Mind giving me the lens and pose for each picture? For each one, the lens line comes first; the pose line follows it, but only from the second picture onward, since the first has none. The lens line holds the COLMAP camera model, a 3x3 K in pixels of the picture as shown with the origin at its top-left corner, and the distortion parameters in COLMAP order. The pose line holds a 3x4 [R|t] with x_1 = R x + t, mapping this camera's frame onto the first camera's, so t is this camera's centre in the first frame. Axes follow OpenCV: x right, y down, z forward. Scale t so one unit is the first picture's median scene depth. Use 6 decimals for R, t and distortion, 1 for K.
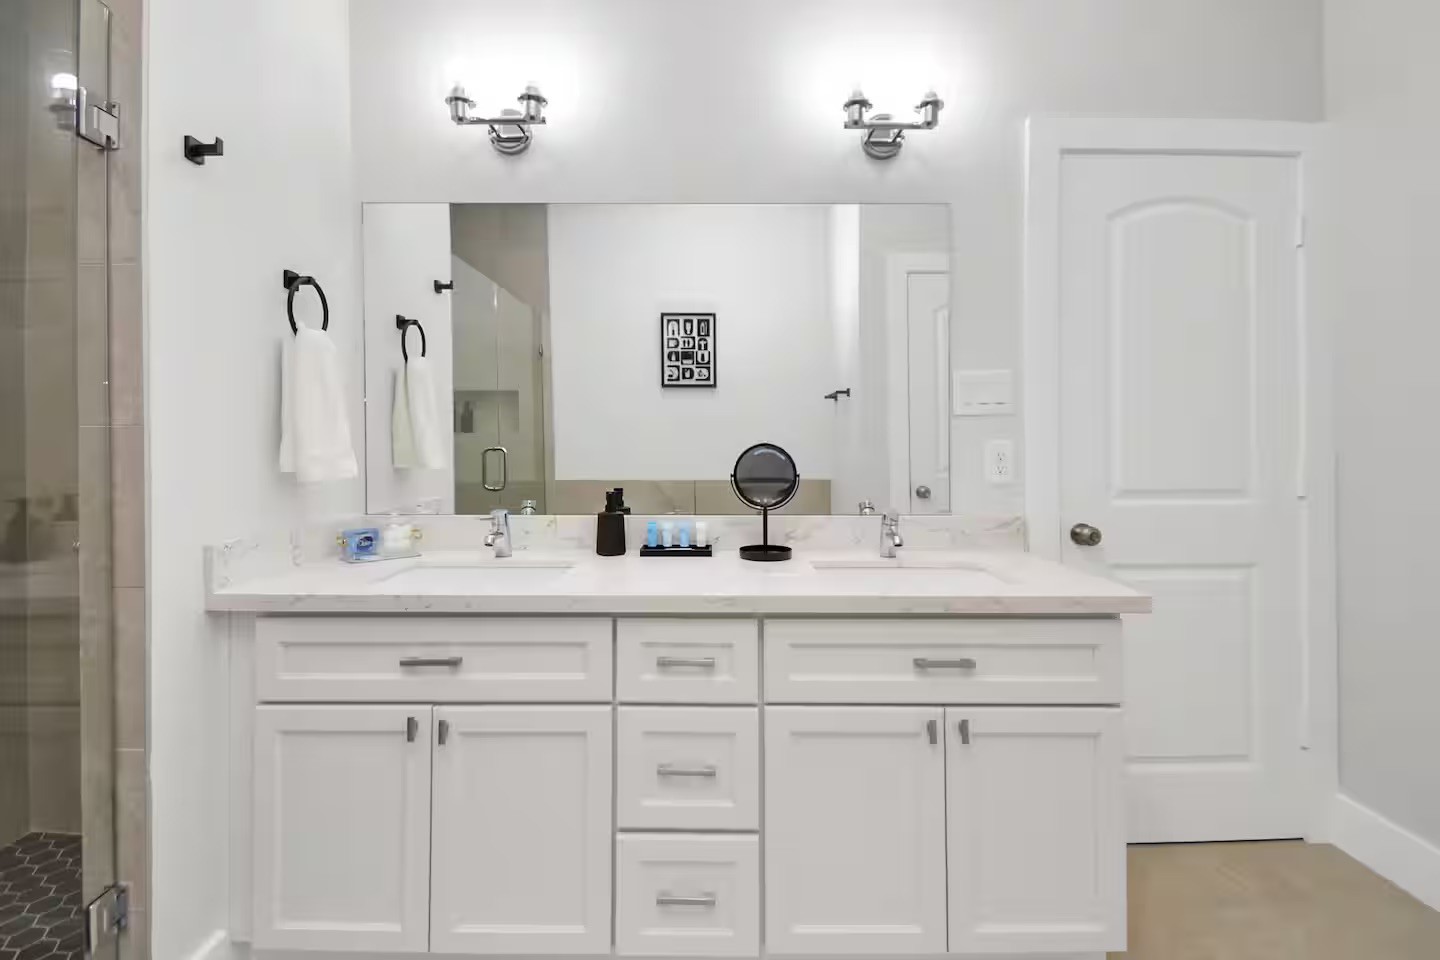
lens RADIAL K [[646.2, 0, 718.2], [0, 646.2, 445.7], [0, 0, 1]] dist [0.008407, -0.000227]
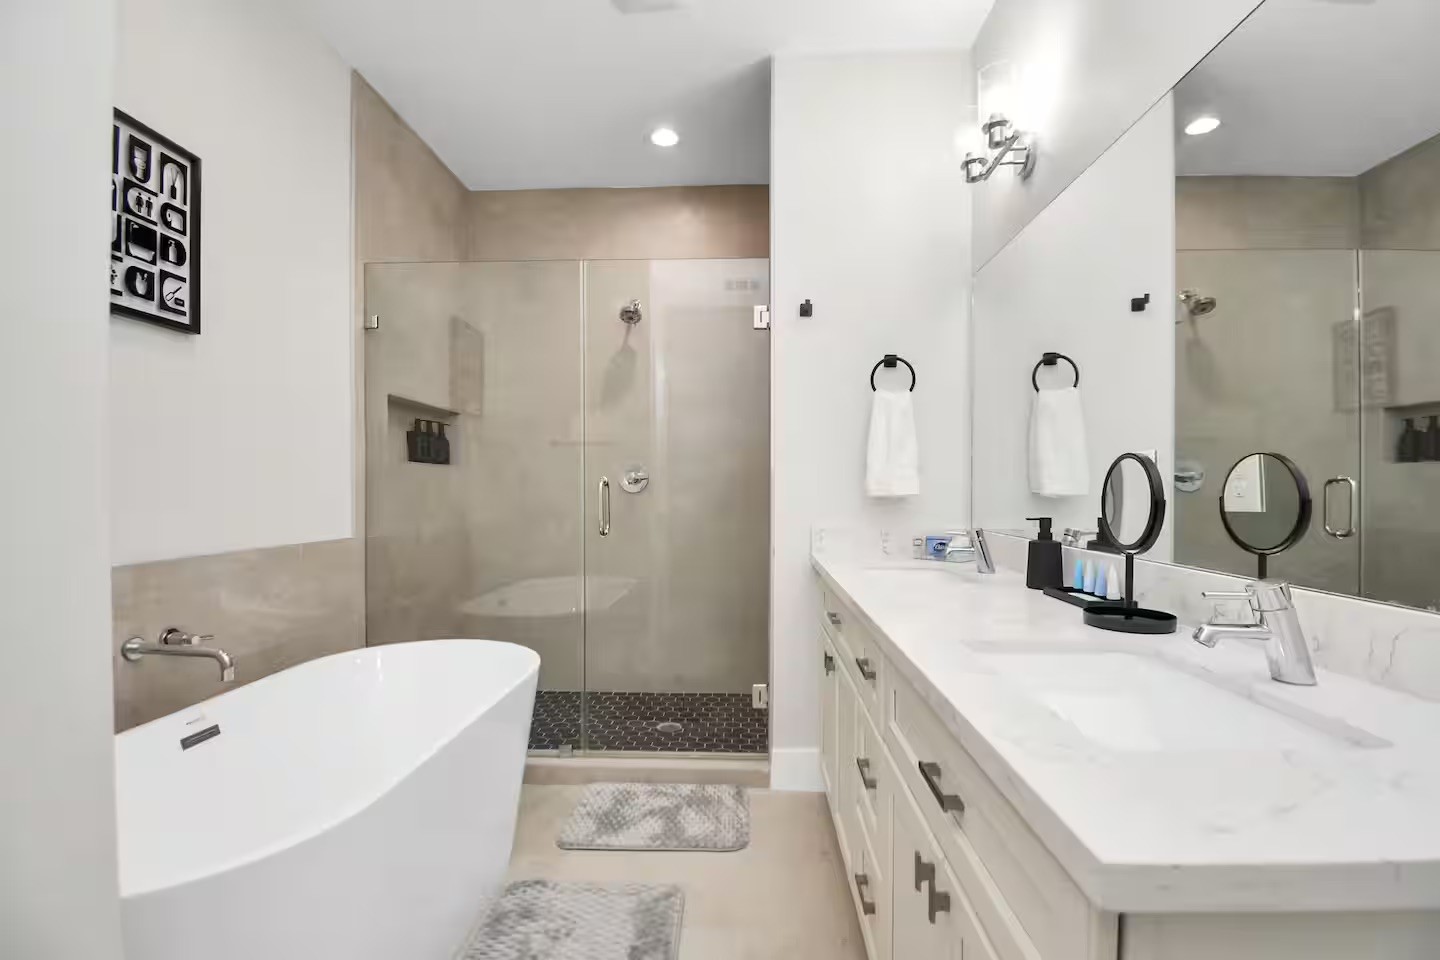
lens RADIAL K [[637.1, 0, 720.9], [0, 637.1, 494.8], [0, 0, 1]] dist [0.016877, -0.023768]
pose [[-0.029794, 0.010890, -0.999497, 0.699110], [-0.004299, 0.999930, 0.011022, 0.031473], [0.999547, 0.004625, -0.029745, 0.569887]]
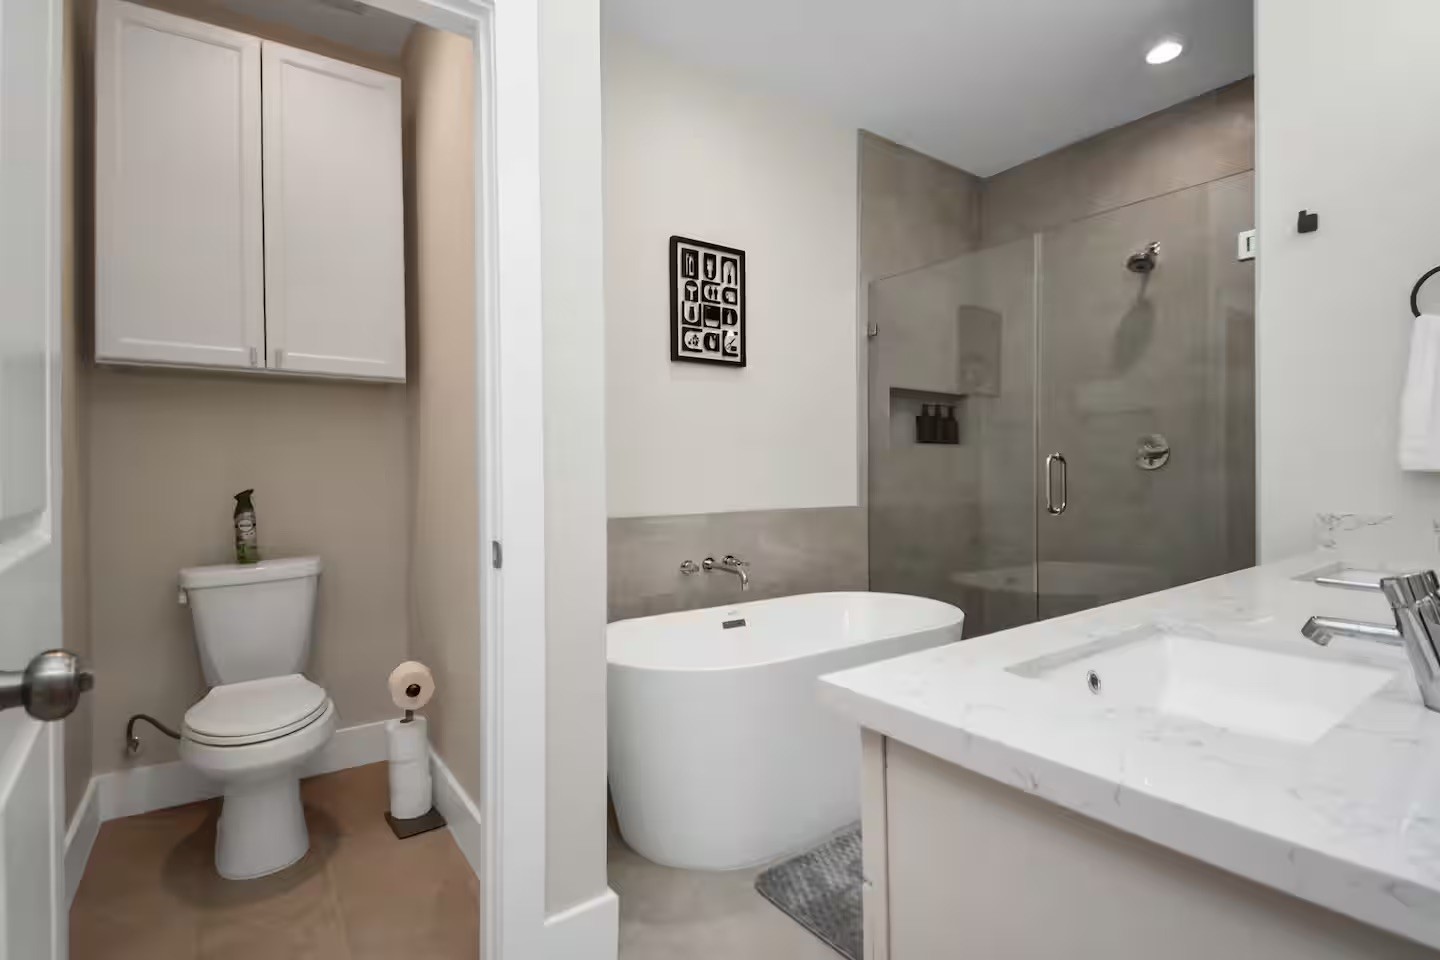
lens RADIAL K [[673.4, 0, 718.9], [0, 673.4, 476.4], [0, 0, 1]] dist [0.001929, -0.000518]
pose [[-0.812543, 0.014841, -0.582712, 0.724222], [0.007182, 0.999855, 0.015450, 0.032439], [0.582857, 0.008369, -0.812532, 1.000547]]
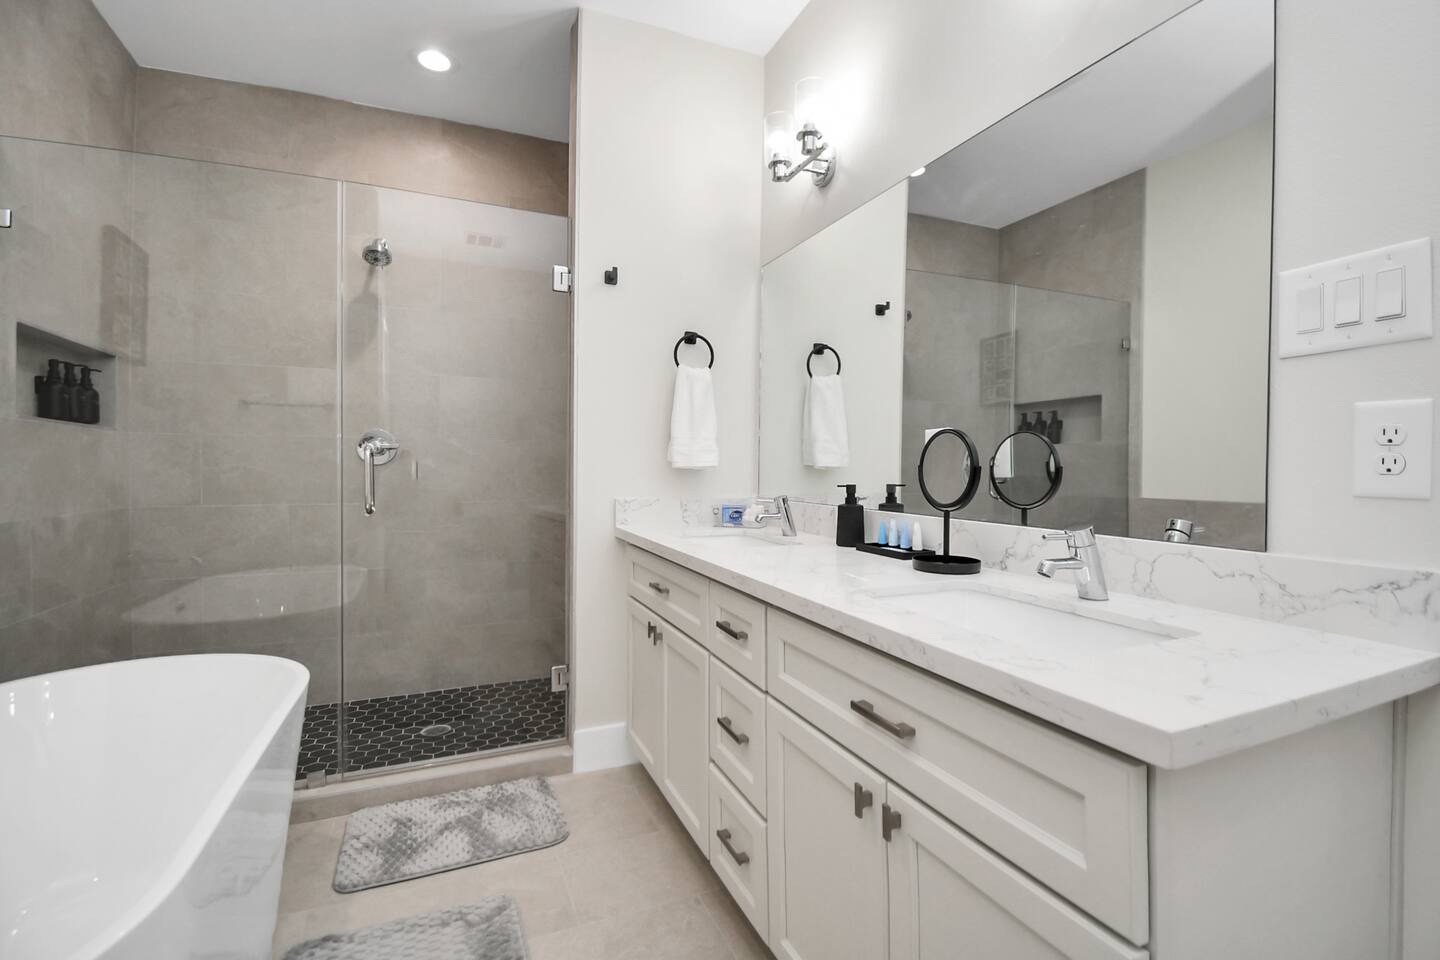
lens RADIAL K [[638.0, 0, 722.4], [0, 638.0, 472.8], [0, 0, 1]] dist [0.022532, -0.028086]
pose [[0.409180, 0.012810, -0.912364, 0.653754], [-0.009802, 0.999905, 0.009644, 0.043447], [0.912401, 0.004997, 0.409267, 0.392525]]
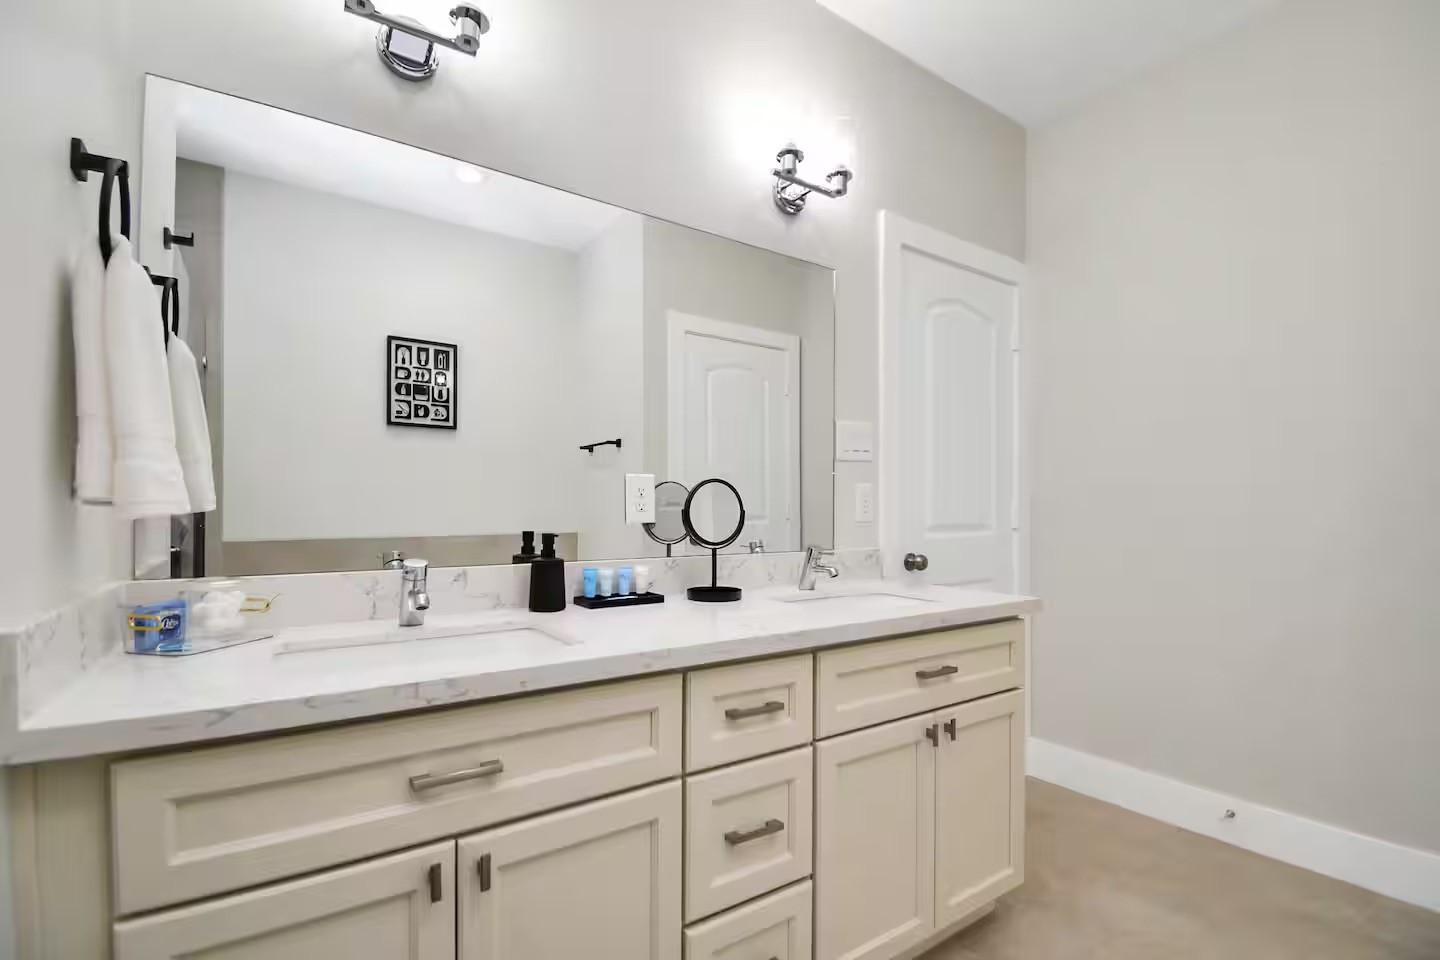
lens RADIAL K [[635.7, 0, 698.7], [0, 635.7, 504.1], [0, 0, 1]] dist [-0.000434, -0.000264]
pose [[0.836039, 0.007395, 0.548621, -0.436669], [-0.001619, 0.999938, -0.011011, 0.041904], [-0.548668, 0.008317, 0.835999, 0.220840]]
